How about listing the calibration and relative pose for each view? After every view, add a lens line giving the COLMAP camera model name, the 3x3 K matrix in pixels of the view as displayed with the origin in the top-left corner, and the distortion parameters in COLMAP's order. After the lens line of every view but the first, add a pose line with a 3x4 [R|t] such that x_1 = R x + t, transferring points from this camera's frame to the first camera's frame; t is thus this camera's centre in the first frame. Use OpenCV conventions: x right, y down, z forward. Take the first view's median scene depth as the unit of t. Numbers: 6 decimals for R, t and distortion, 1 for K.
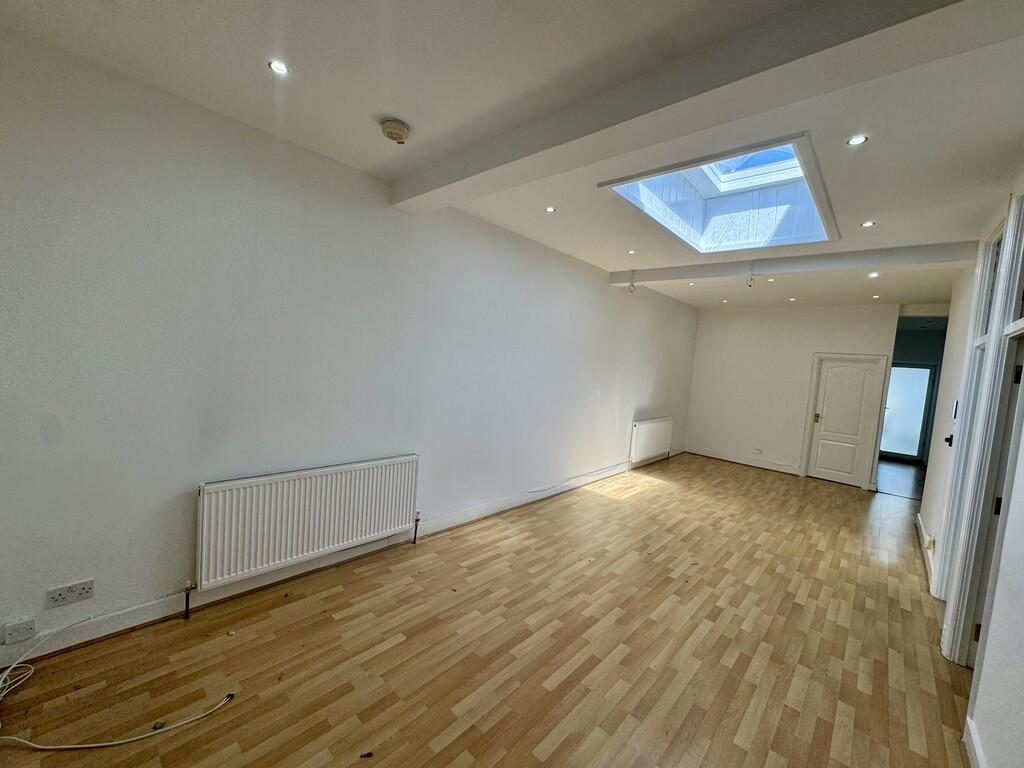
lens RADIAL K [[408.6, 0, 511.8], [0, 408.6, 383.9], [0, 0, 1]] dist [-0.001008, -0.000401]
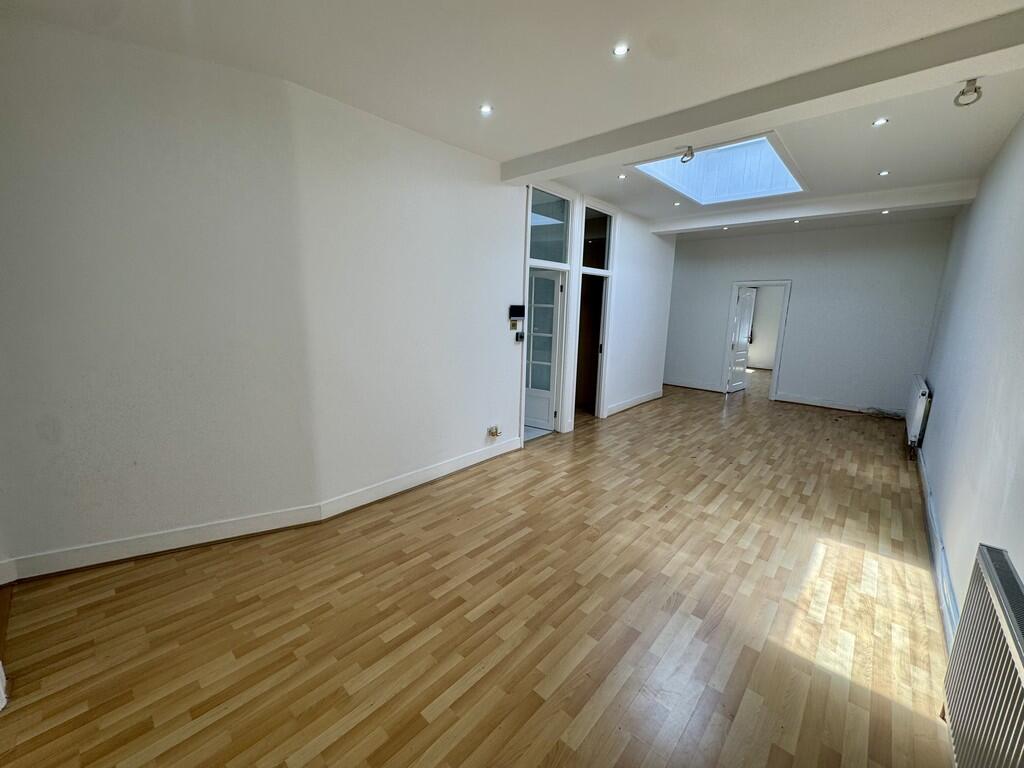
lens RADIAL K [[408.6, 0, 510.9], [0, 408.6, 384.3], [0, 0, 1]] dist [-0.001008, -0.000401]
pose [[-0.995068, -0.096716, -0.022043, 0.927392], [-0.099137, 0.961965, 0.254548, -0.036856], [-0.003415, 0.255478, -0.966809, 1.895953]]
